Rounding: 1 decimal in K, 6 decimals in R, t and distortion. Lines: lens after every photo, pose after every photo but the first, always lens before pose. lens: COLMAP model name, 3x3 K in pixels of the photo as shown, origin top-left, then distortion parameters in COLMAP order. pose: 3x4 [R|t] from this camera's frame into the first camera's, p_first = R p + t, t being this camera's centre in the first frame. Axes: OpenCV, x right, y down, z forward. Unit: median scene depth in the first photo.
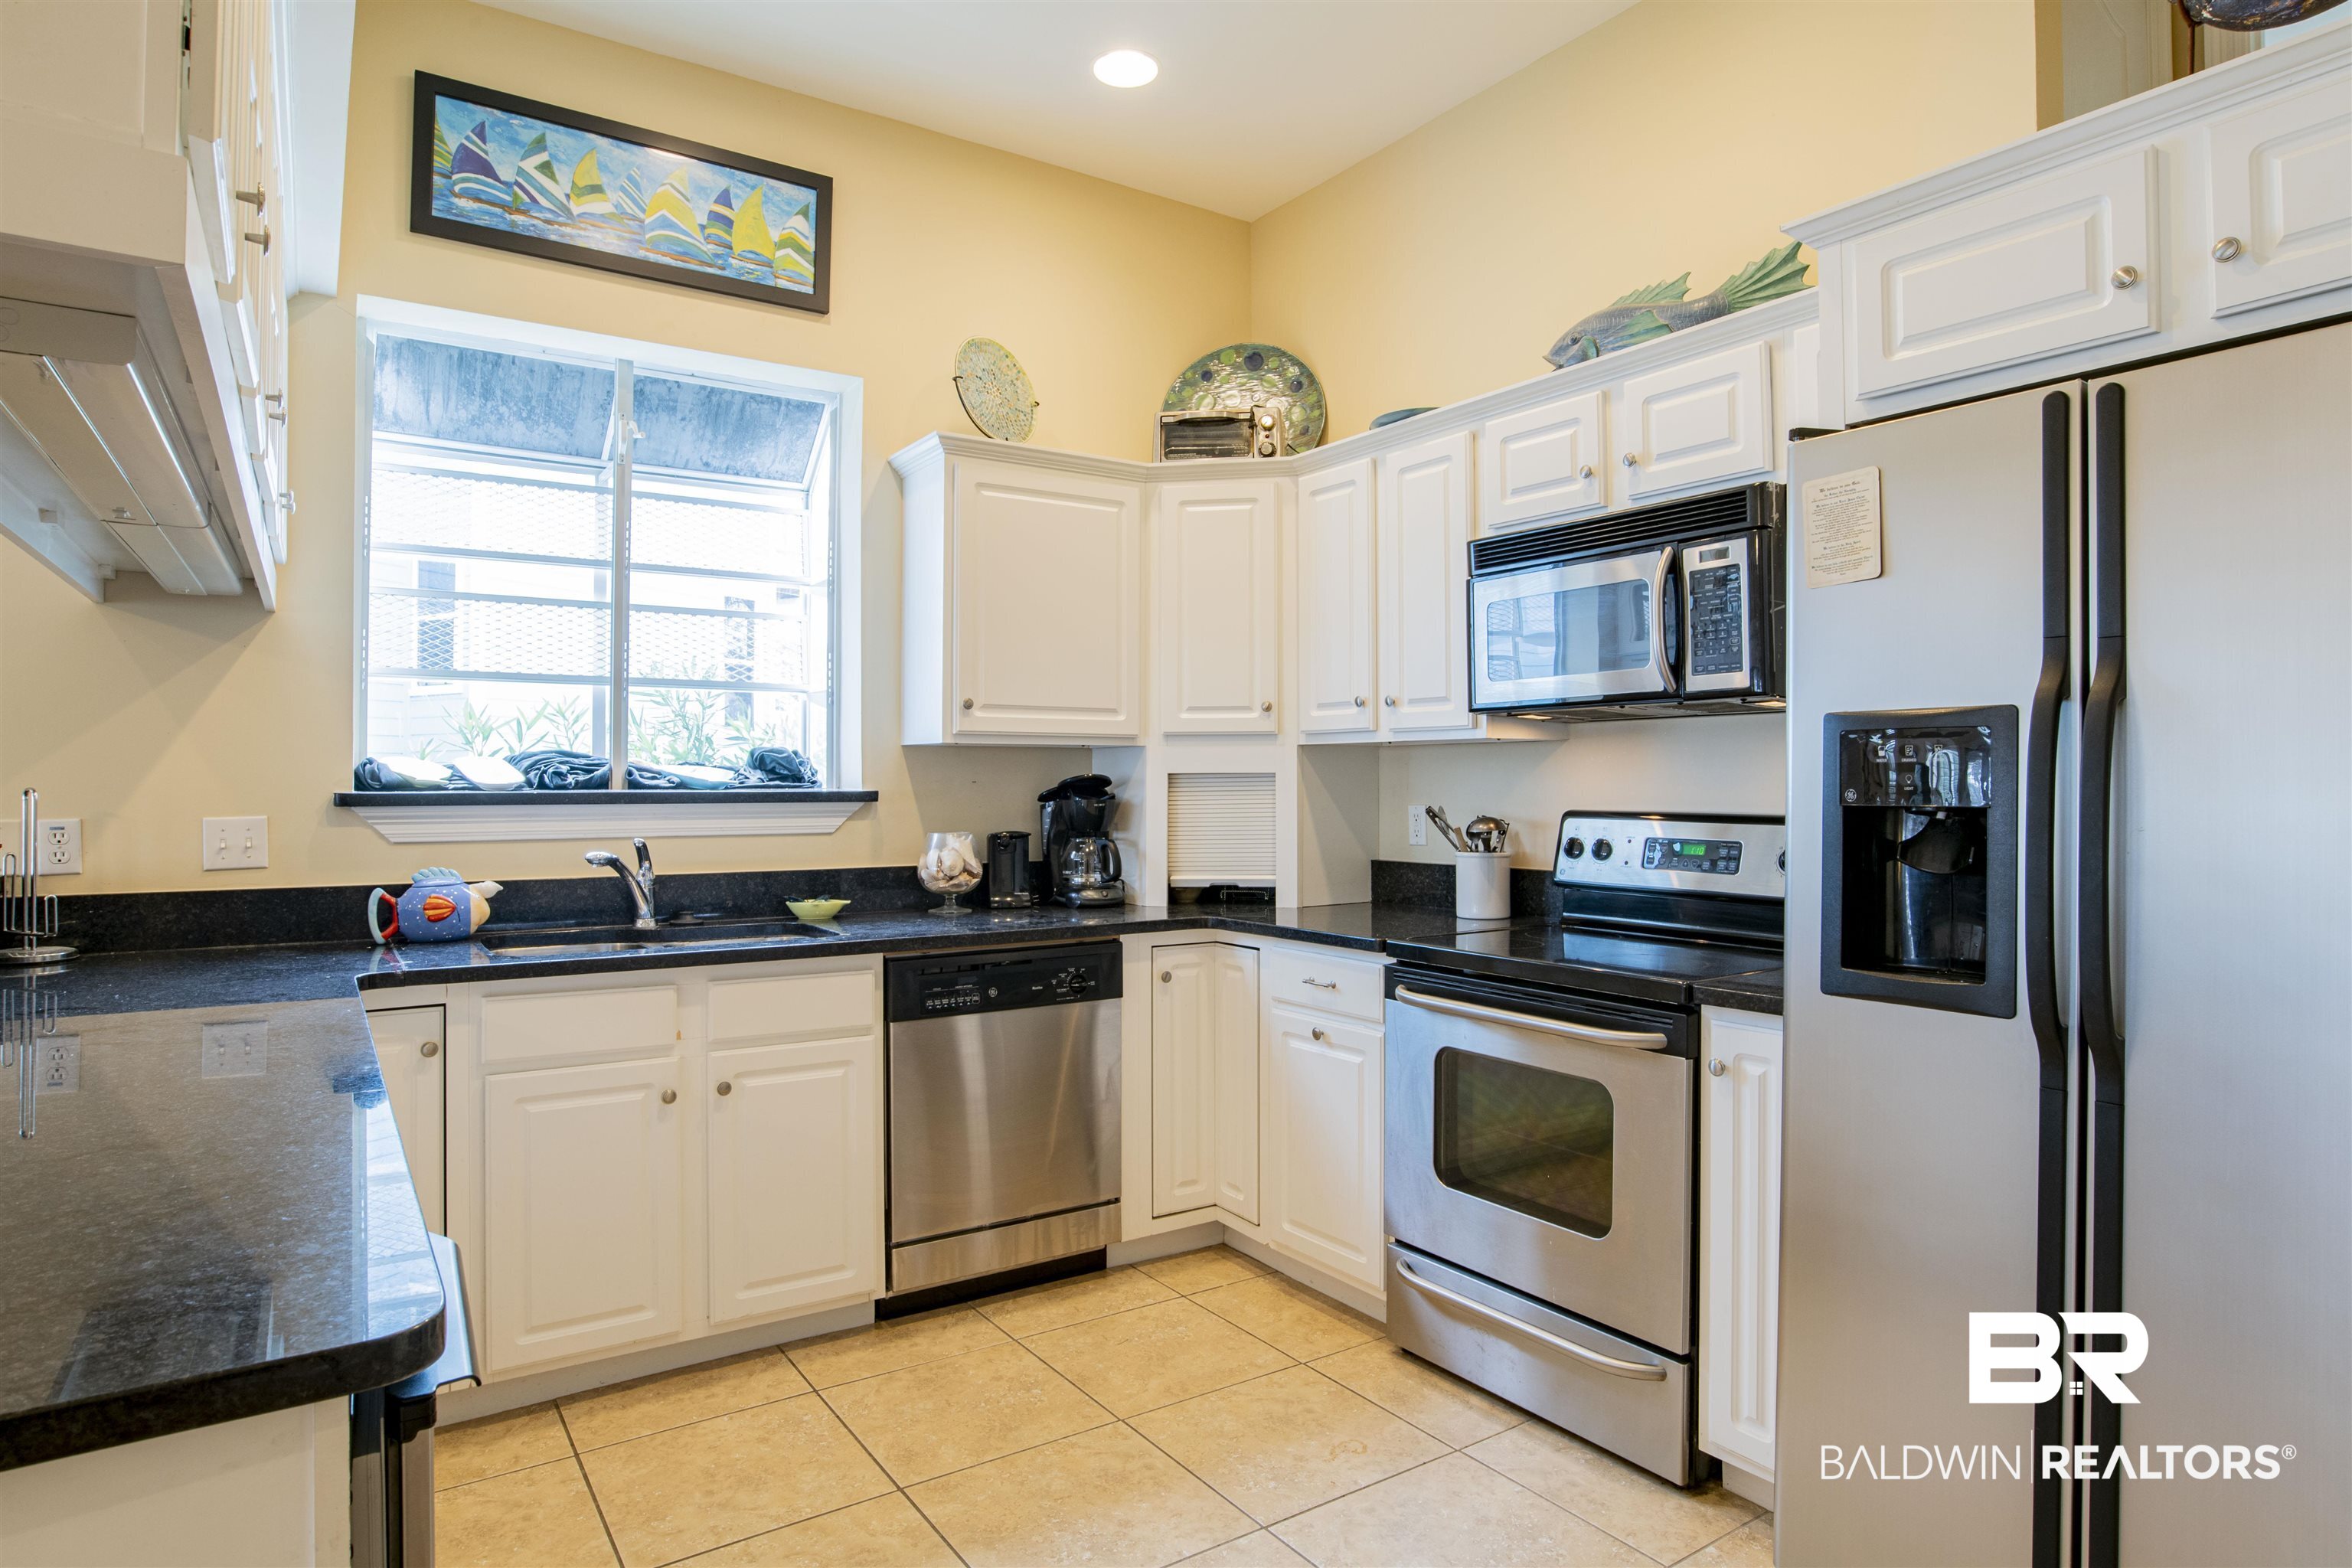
lens RADIAL K [[1317.7, 0, 1173.1], [0, 1317.7, 788.6], [0, 0, 1]] dist [-0.065338, 0.028928]
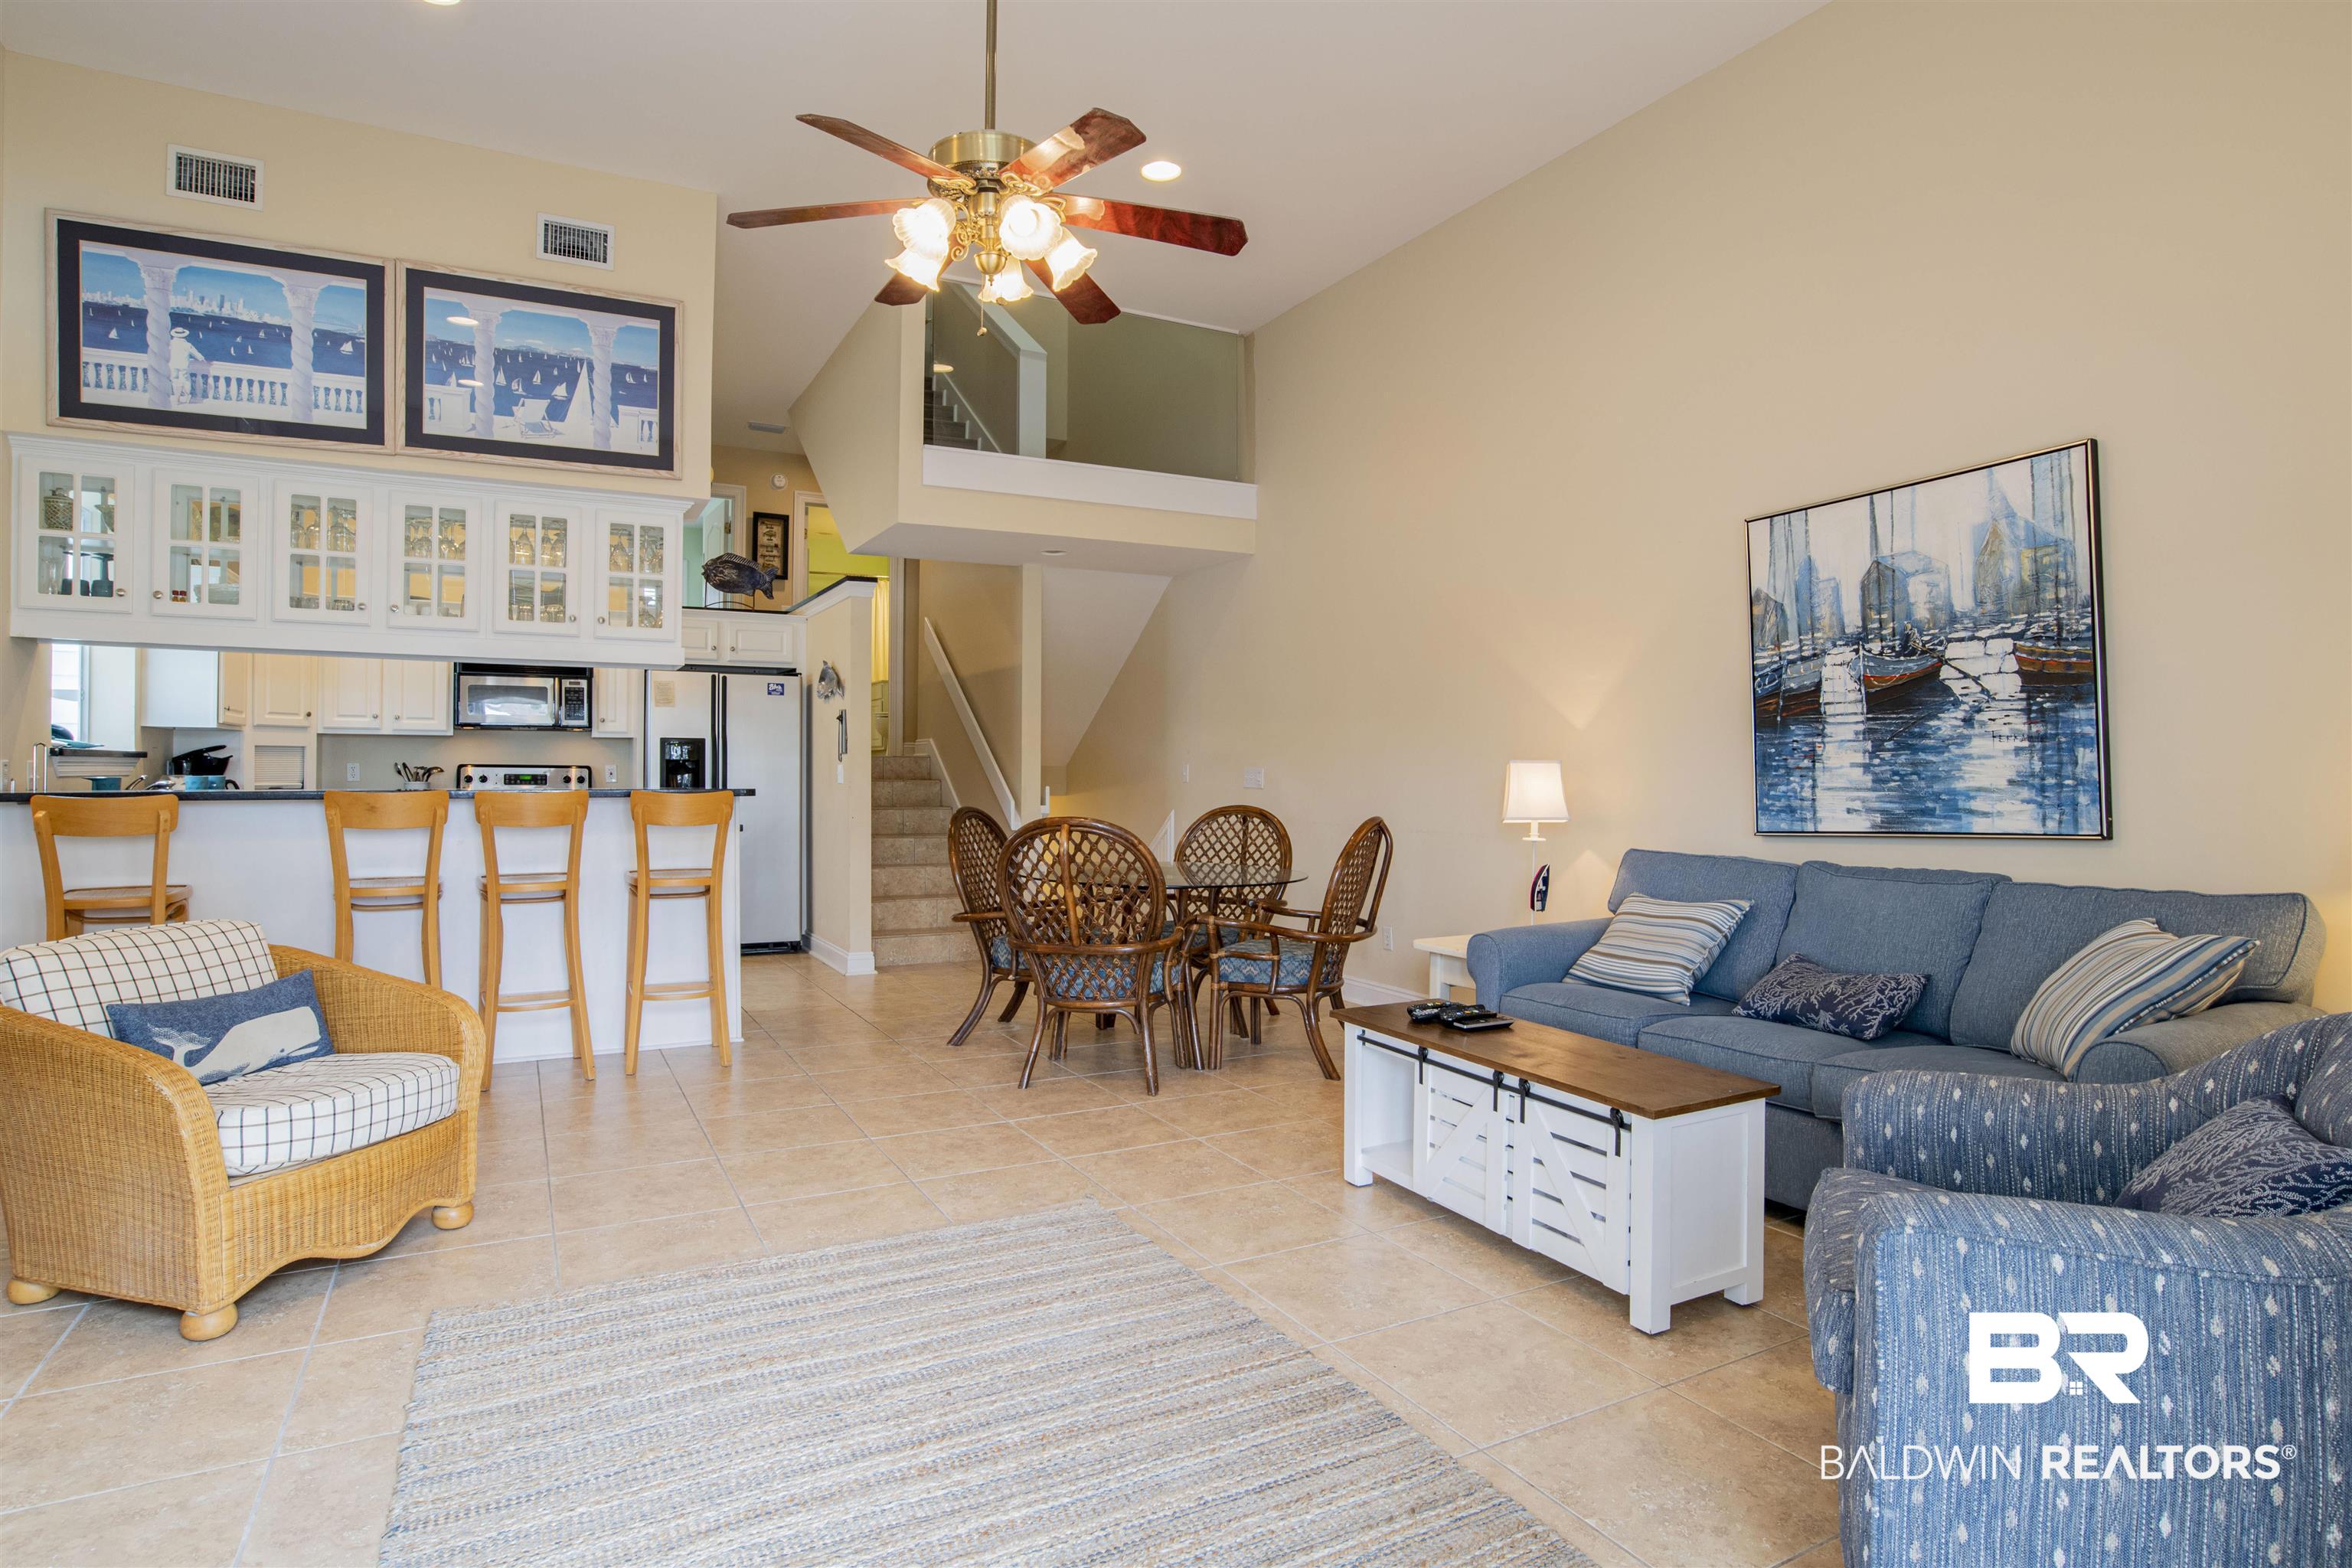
lens RADIAL K [[1281.8, 0, 1219.8], [0, 1281.8, 780.6], [0, 0, 1]] dist [-0.085302, 0.053803]
pose [[0.076380, -0.004543, 0.997068, -2.081224], [-0.003145, 0.999984, 0.004797, 0.032861], [-0.997074, -0.003502, 0.076364, -0.676496]]
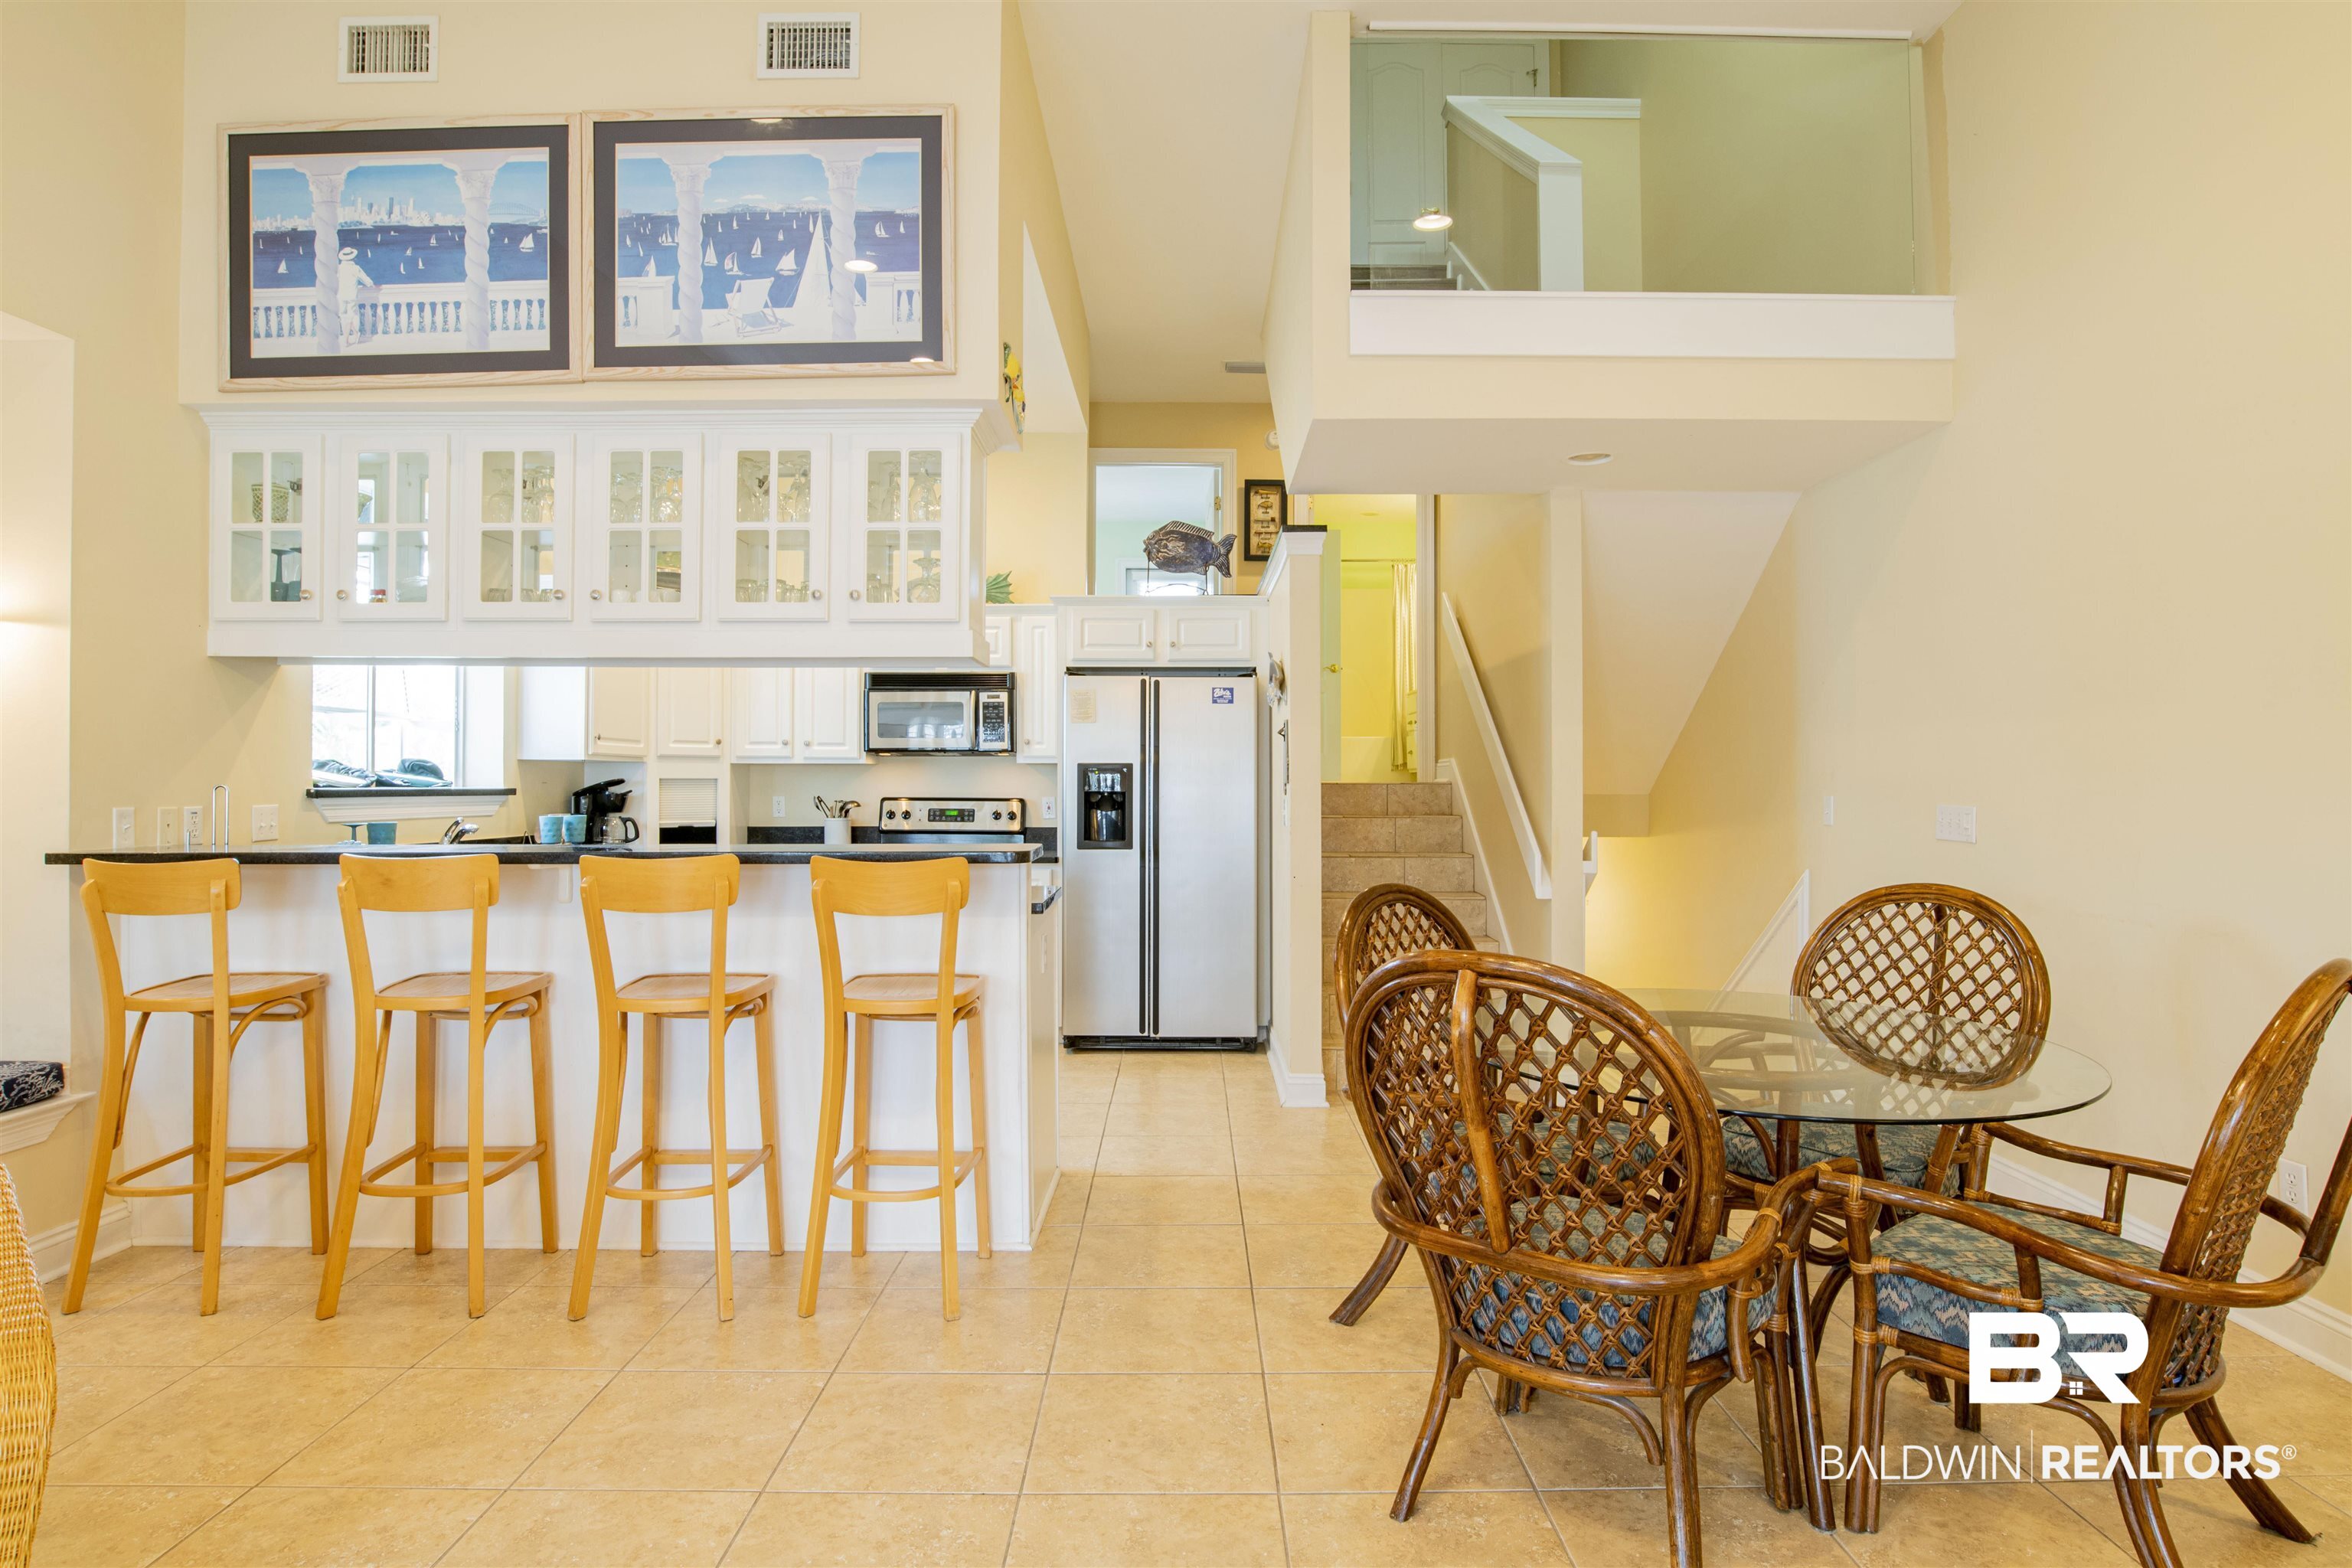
lens RADIAL K [[1281.8, 0, 1219.8], [0, 1281.8, 780.6], [0, 0, 1]] dist [-0.085302, 0.053803]
pose [[0.542366, 0.005567, 0.840124, -1.202719], [0.000321, 0.999977, -0.006833, 0.003731], [-0.840142, 0.003976, 0.542352, -0.620297]]
